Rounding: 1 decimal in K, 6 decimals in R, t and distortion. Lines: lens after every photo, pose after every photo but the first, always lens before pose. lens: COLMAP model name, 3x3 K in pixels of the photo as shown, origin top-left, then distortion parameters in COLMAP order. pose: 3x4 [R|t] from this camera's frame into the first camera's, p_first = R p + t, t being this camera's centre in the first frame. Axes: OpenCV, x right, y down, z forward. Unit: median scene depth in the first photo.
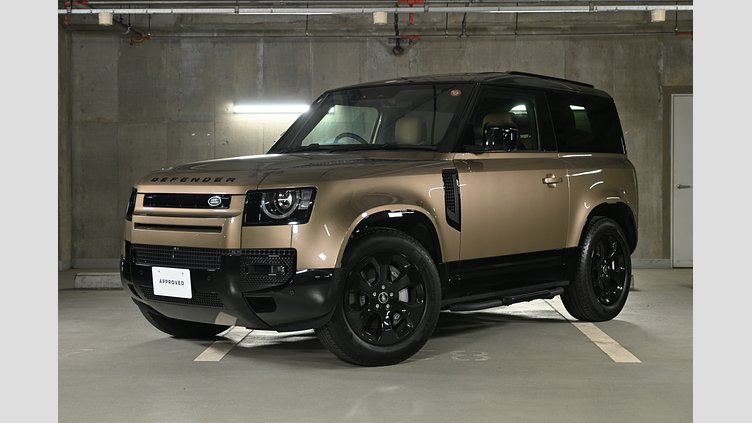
lens RADIAL K [[1253.0, 0, 374.0], [0, 1253.0, 211.6], [0, 0, 1]] dist [0.067096, 0.000000]
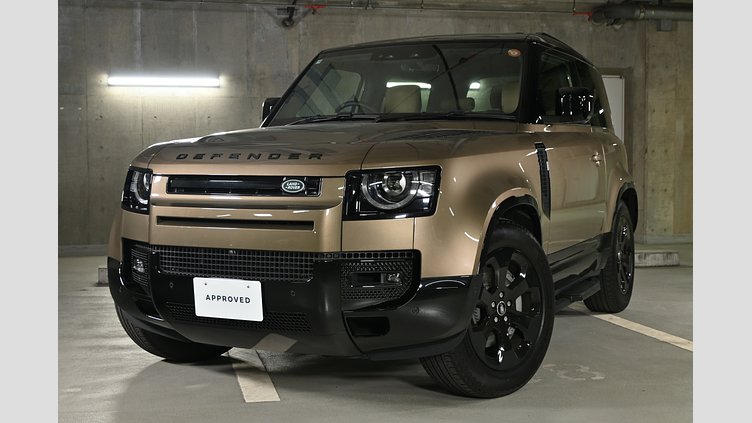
lens RADIAL K [[1068.0, 0, 415.7], [0, 1068.0, 212.0], [0, 0, 1]] dist [0.023400, 0.000000]
pose [[0.961705, -0.014925, 0.273679, -0.112870], [0.008479, 0.999658, 0.024721, -0.003926], [-0.273954, -0.021454, 0.961503, 0.192072]]
